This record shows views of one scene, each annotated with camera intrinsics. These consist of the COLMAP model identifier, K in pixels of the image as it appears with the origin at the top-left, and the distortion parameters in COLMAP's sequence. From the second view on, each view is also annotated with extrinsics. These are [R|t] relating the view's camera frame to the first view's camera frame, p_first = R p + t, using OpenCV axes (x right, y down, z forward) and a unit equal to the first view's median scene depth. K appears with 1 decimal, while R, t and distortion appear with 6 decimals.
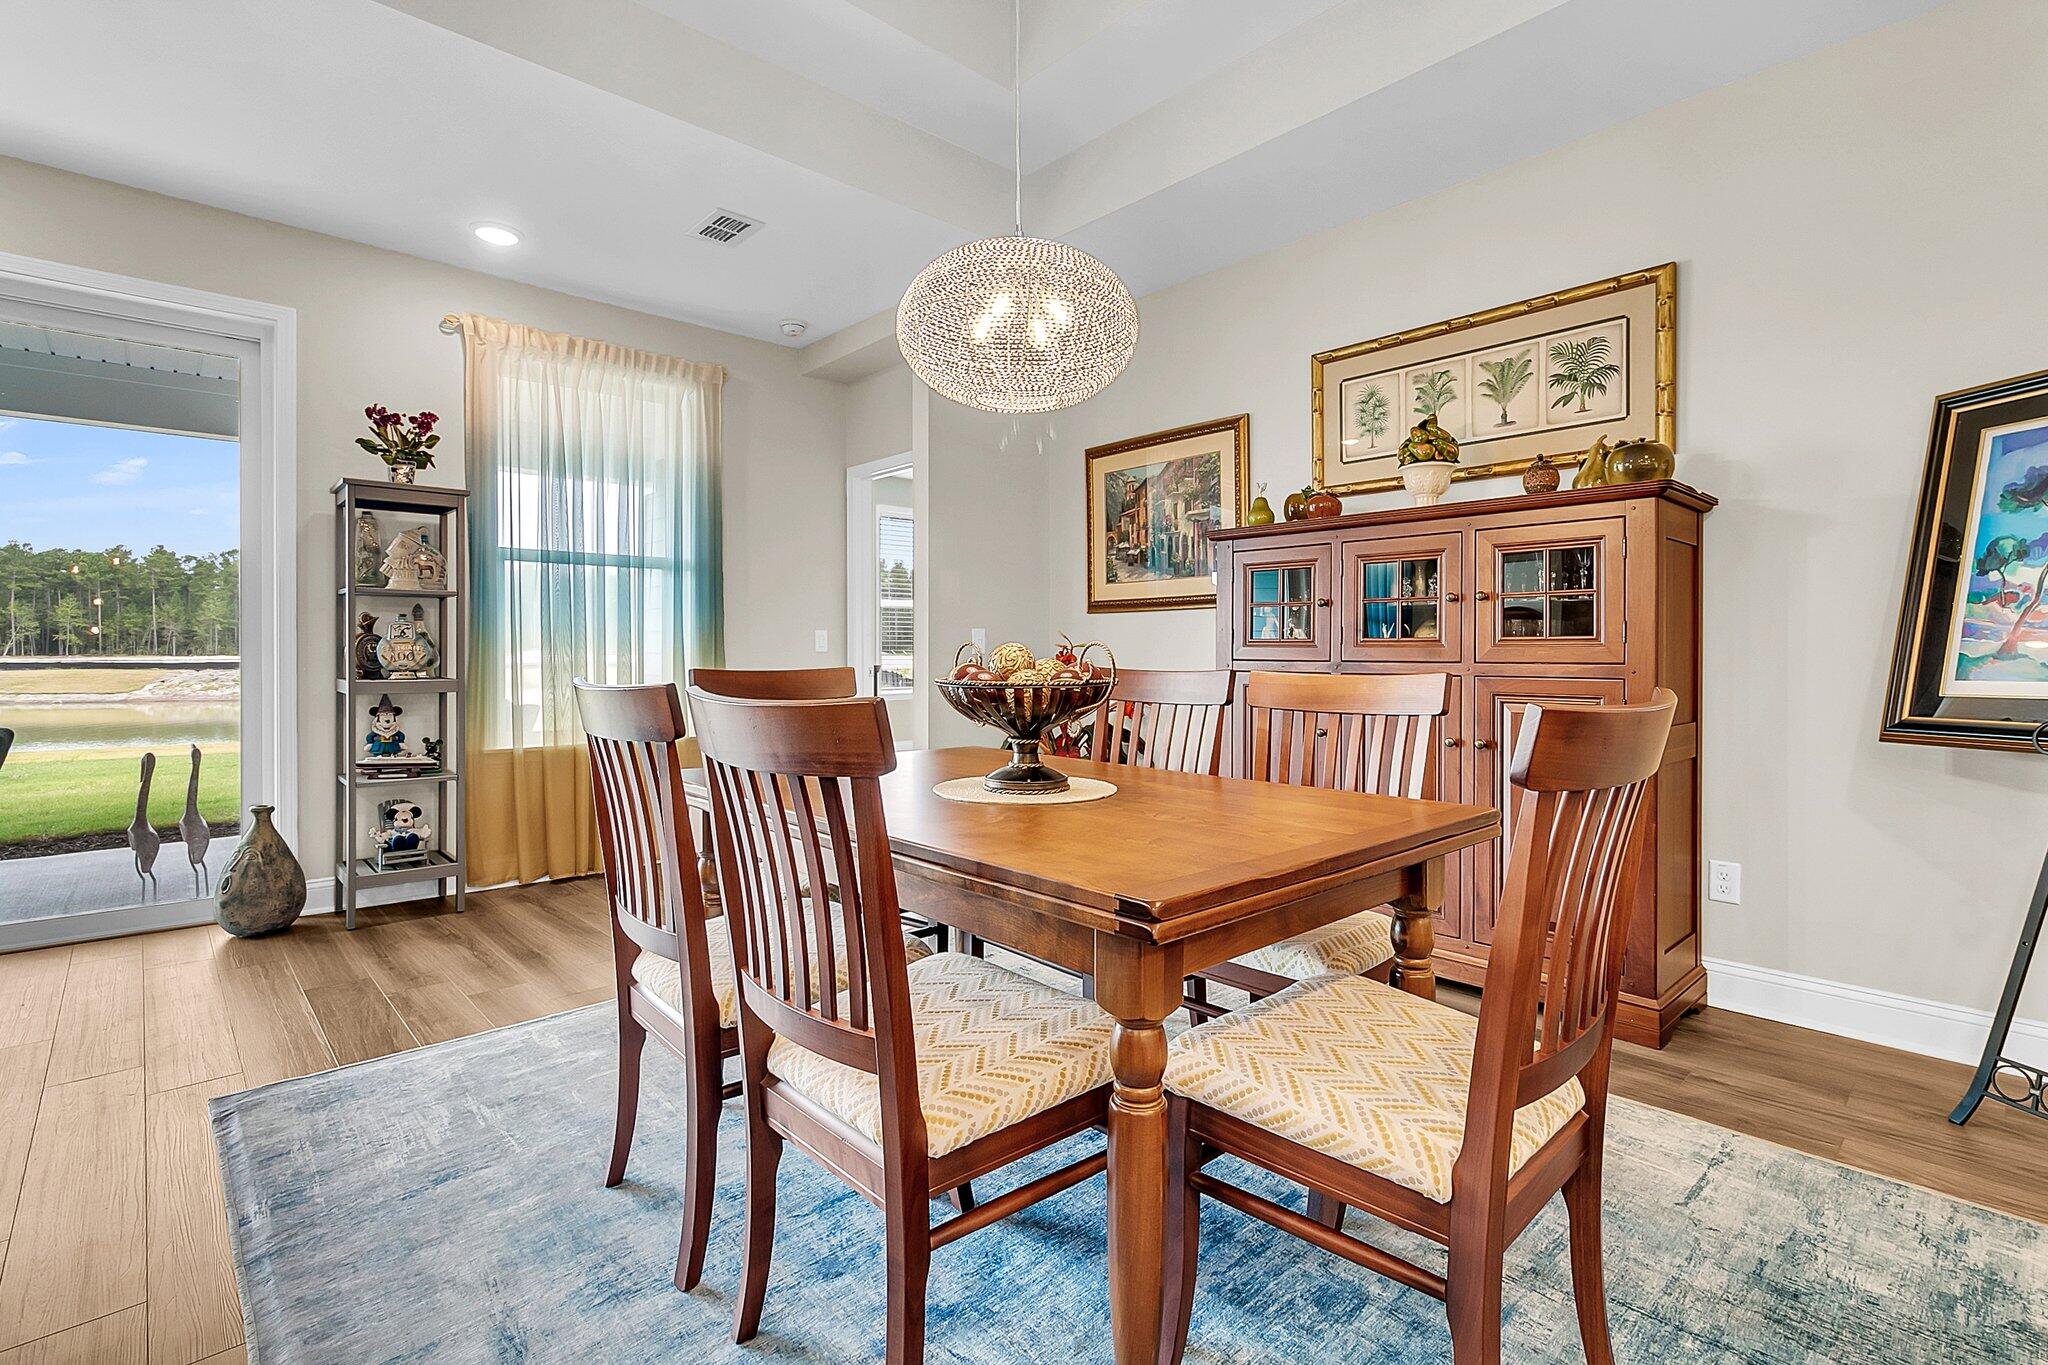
lens RADIAL K [[954.8, 0, 1047.5], [0, 954.8, 652.1], [0, 0, 1]] dist [0.004884, 0.001245]
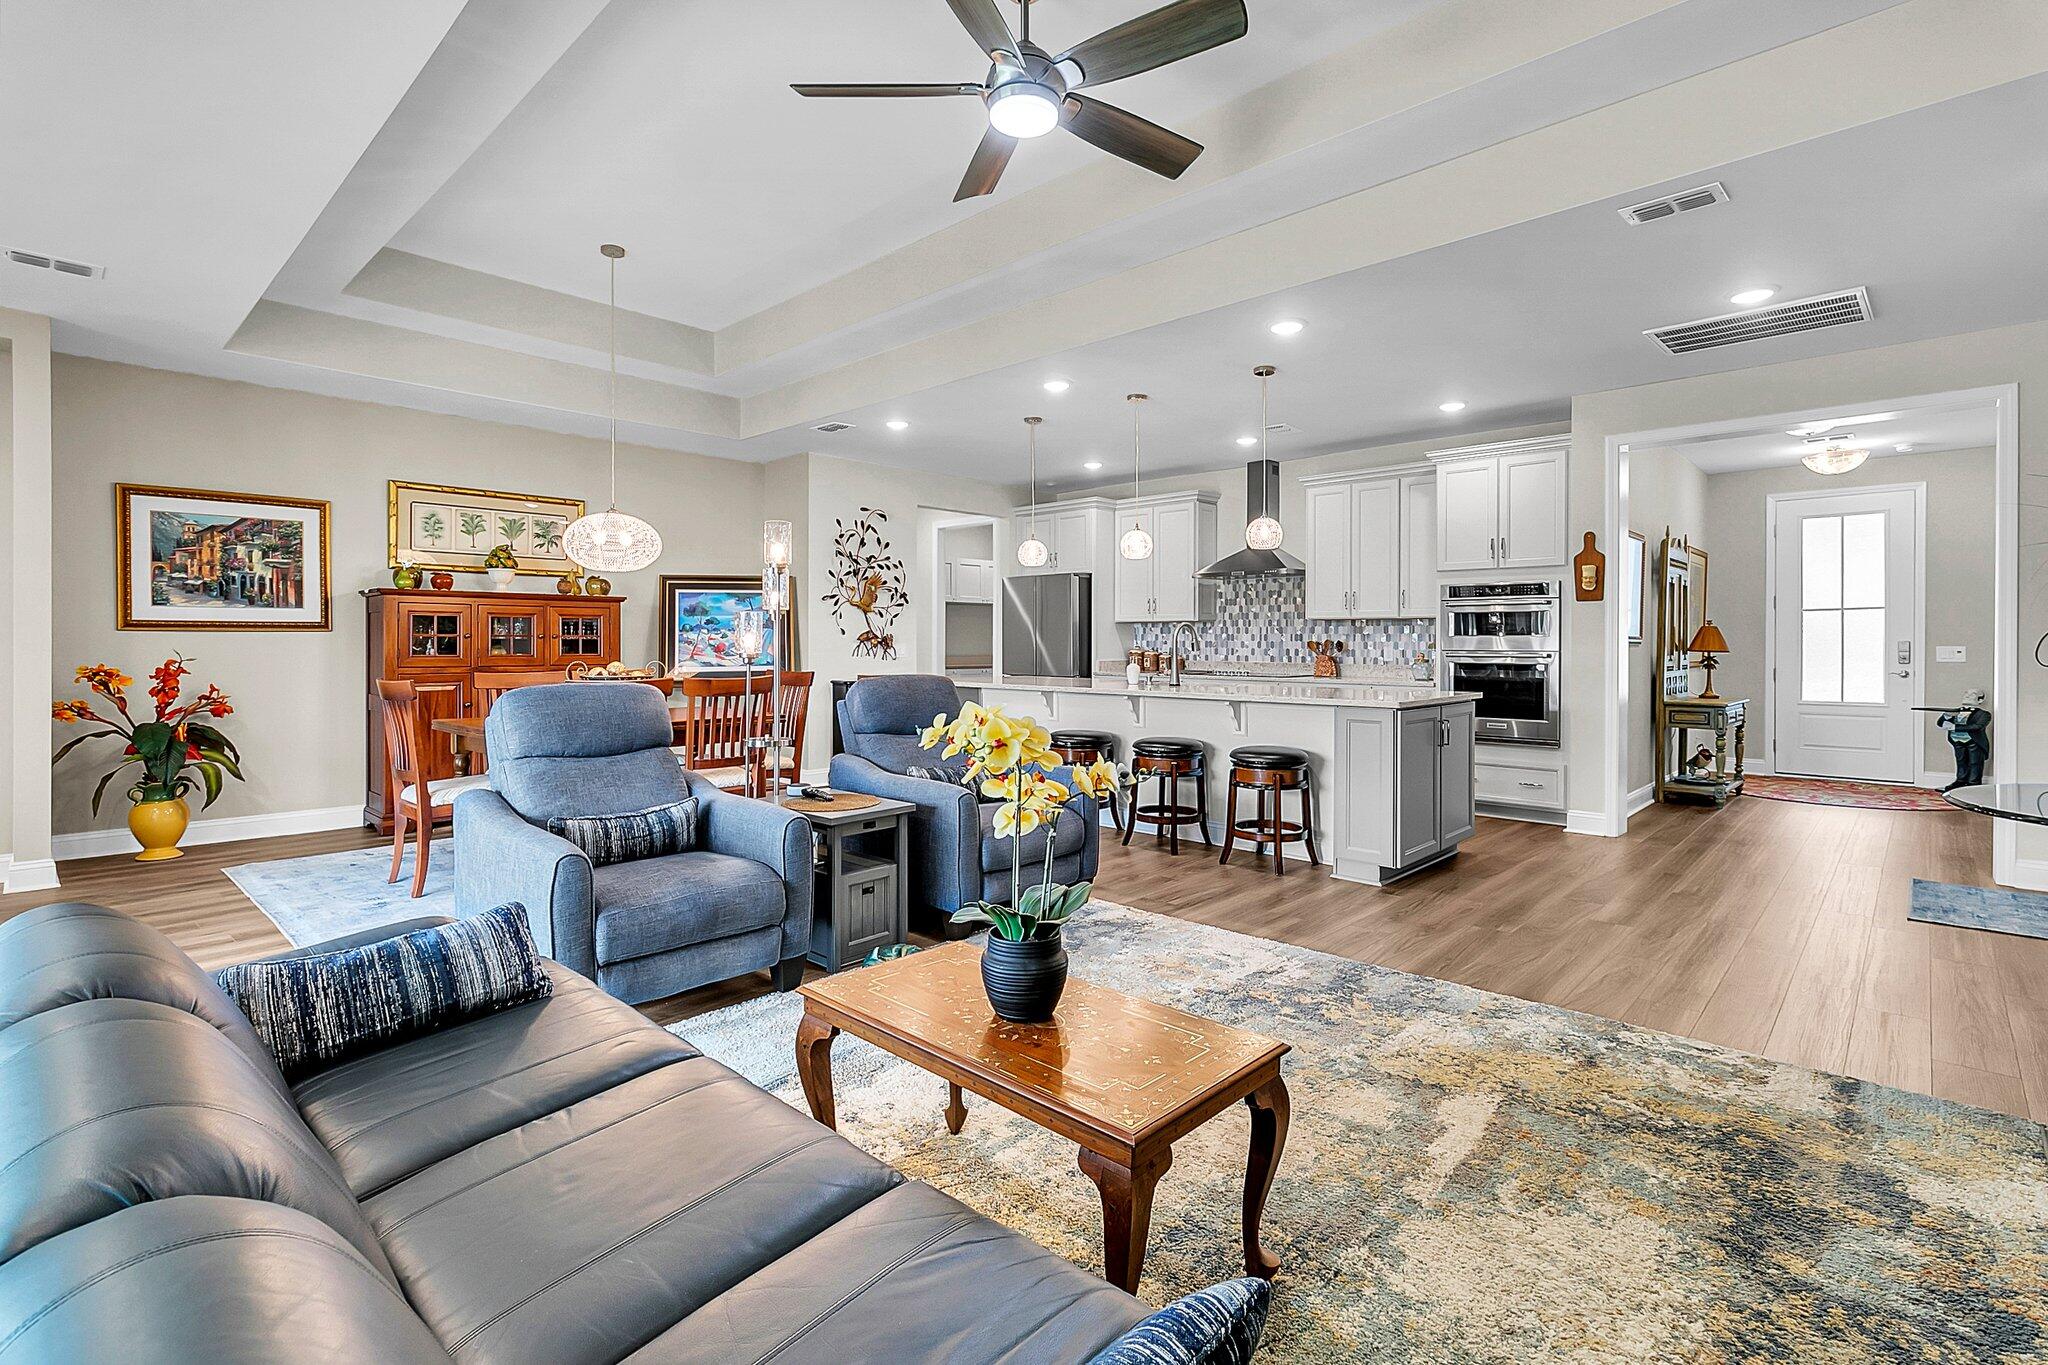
lens RADIAL K [[954.8, 0, 1047.5], [0, 954.8, 652.1], [0, 0, 1]] dist [0.004884, 0.001245]
pose [[-0.071200, -0.008591, 0.997425, -1.818439], [-0.000524, 0.999963, 0.008576, -0.039014], [-0.997462, 0.000088, -0.071202, -0.009465]]
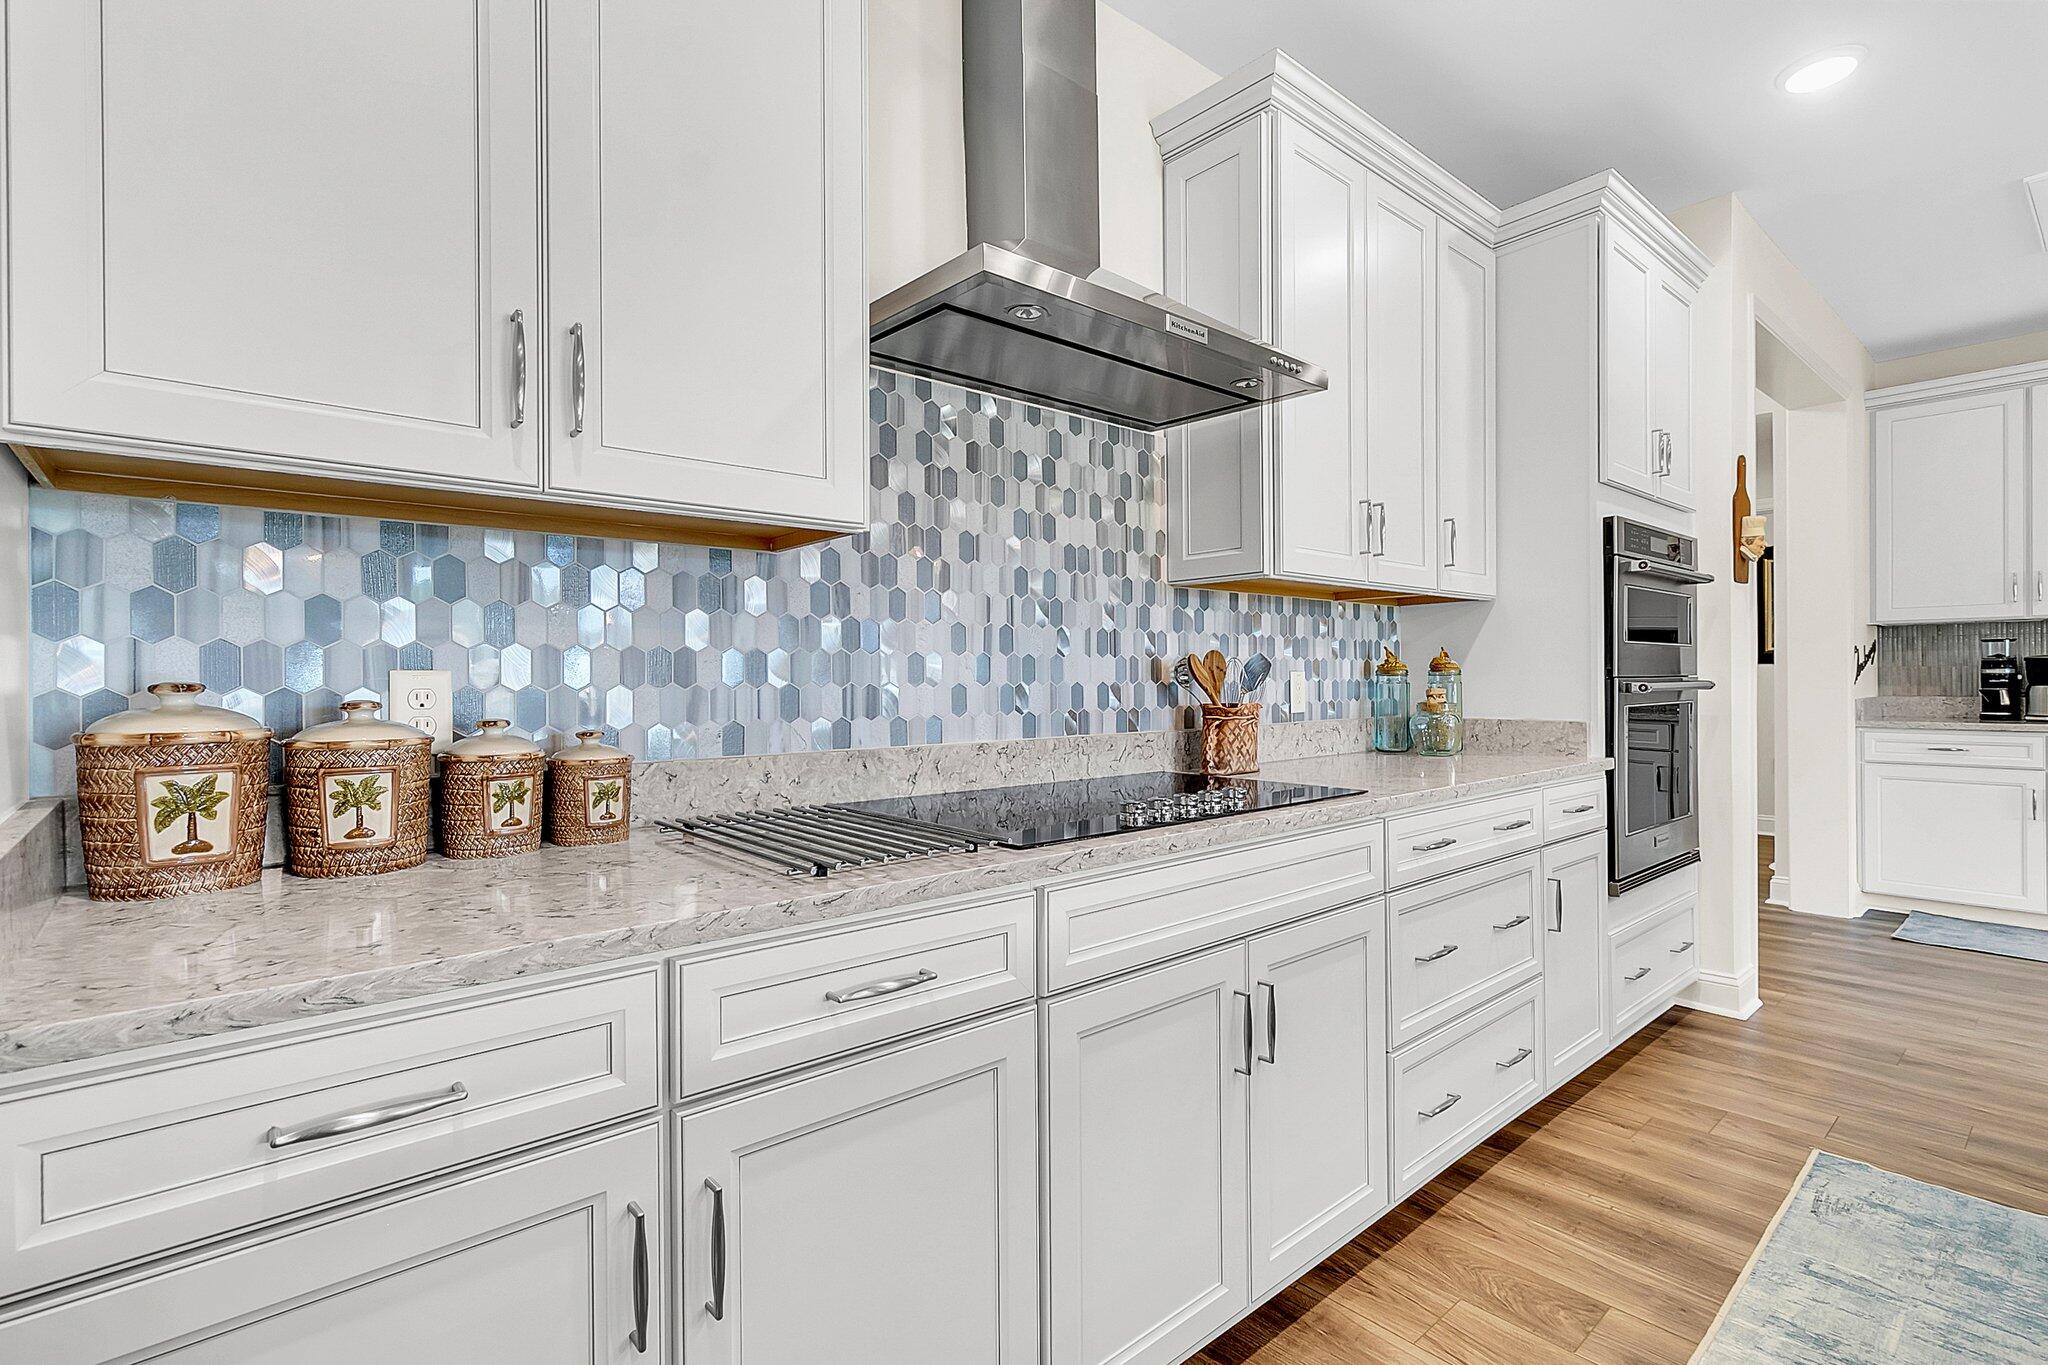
lens RADIAL K [[952.4, 0, 1024.0], [0, 952.4, 682.5], [0, 0, 1]] dist [0.000103, 0.000202]
pose [[-0.999167, 0.012717, 0.038786, 0.873173], [0.012926, 0.999903, 0.005125, -0.030495], [-0.038717, 0.005622, -0.999234, -0.161005]]
